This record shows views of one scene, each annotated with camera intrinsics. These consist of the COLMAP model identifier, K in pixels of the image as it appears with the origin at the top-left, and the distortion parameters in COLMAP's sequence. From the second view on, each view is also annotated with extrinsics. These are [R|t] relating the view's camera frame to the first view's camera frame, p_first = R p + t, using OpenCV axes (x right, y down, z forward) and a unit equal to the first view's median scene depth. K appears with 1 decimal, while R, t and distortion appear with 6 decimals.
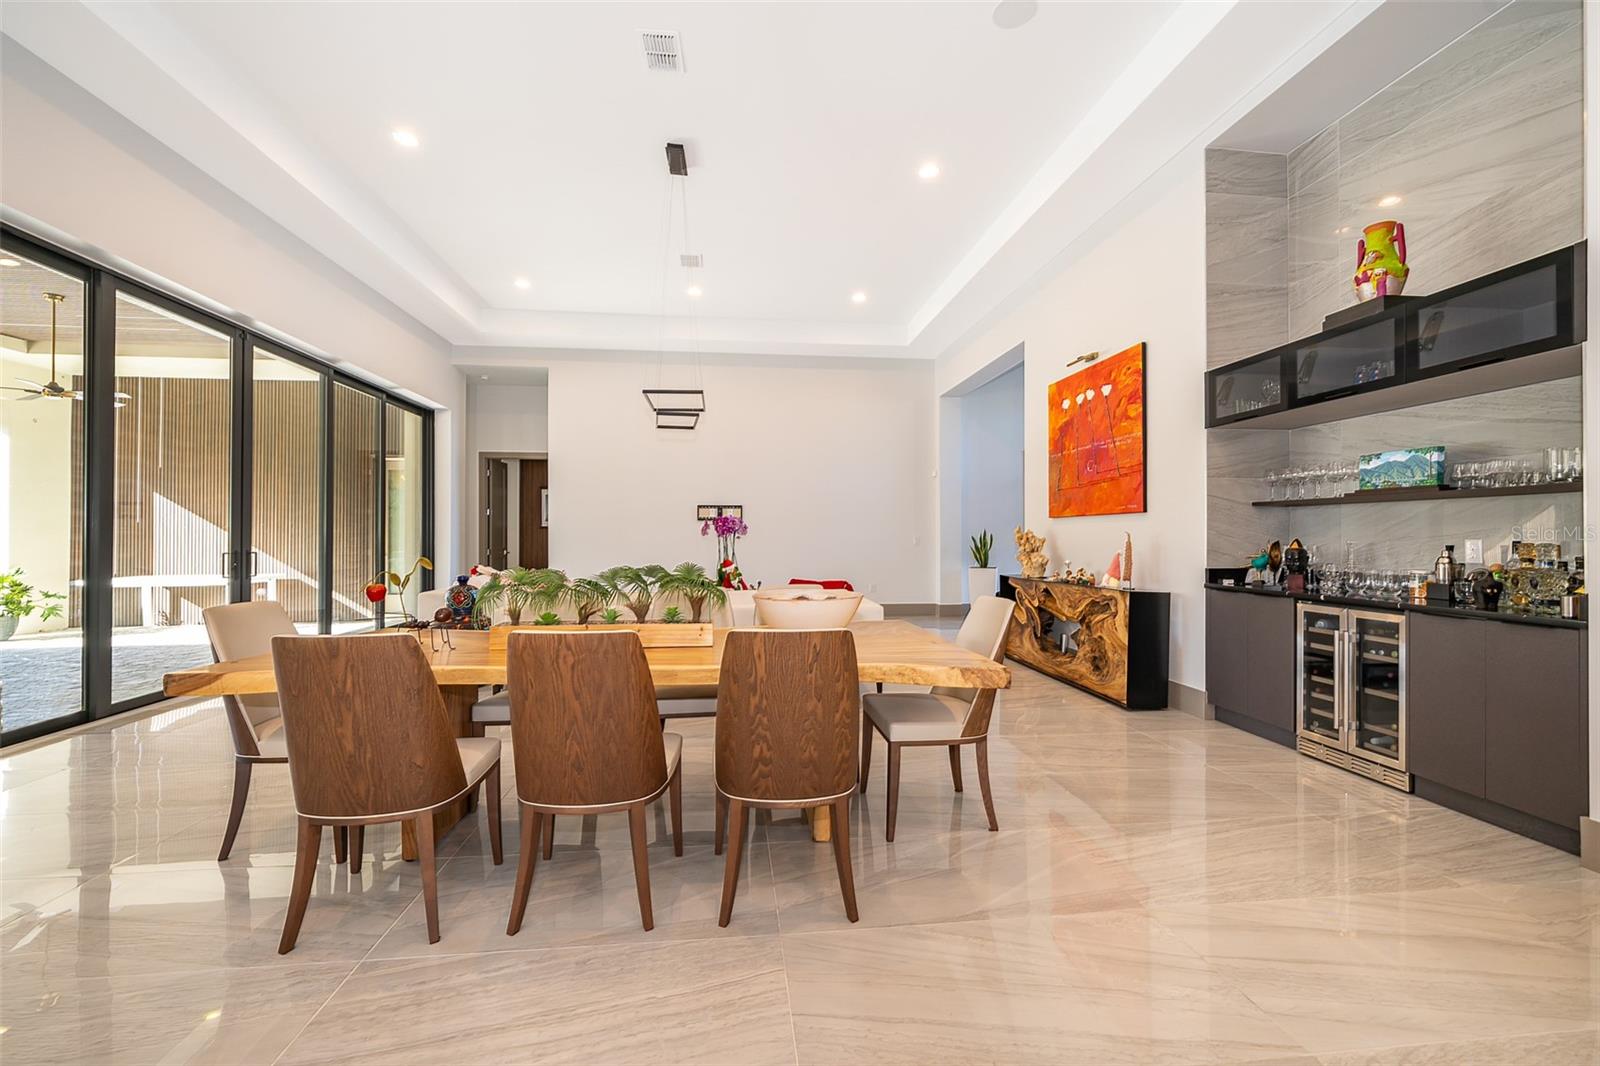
lens RADIAL K [[655.2, 0, 802.1], [0, 655.2, 533.7], [0, 0, 1]] dist [-0.009594, -0.000141]
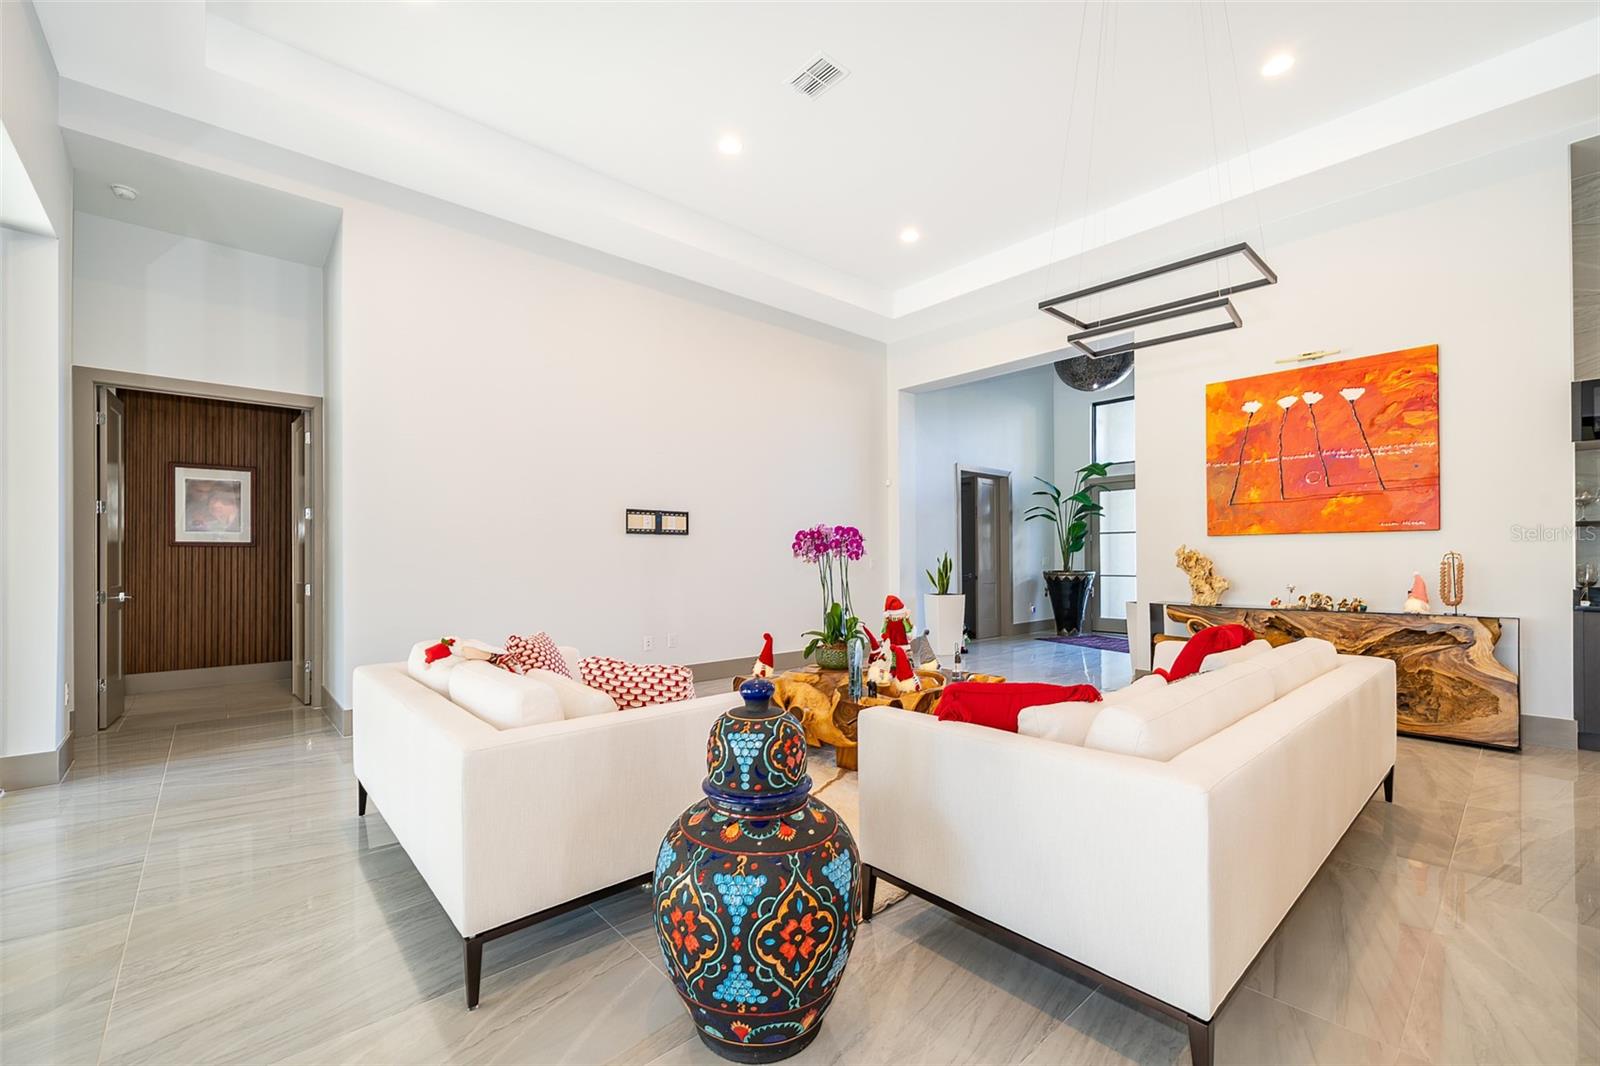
lens RADIAL K [[655.2, 0, 782.6], [0, 655.2, 559.1], [0, 0, 1]] dist [-0.009594, -0.000141]
pose [[0.822489, -0.002347, 0.568776, -0.684928], [0.000490, 0.999994, 0.003417, 0.003584], [-0.568781, -0.002531, 0.822485, 0.709695]]
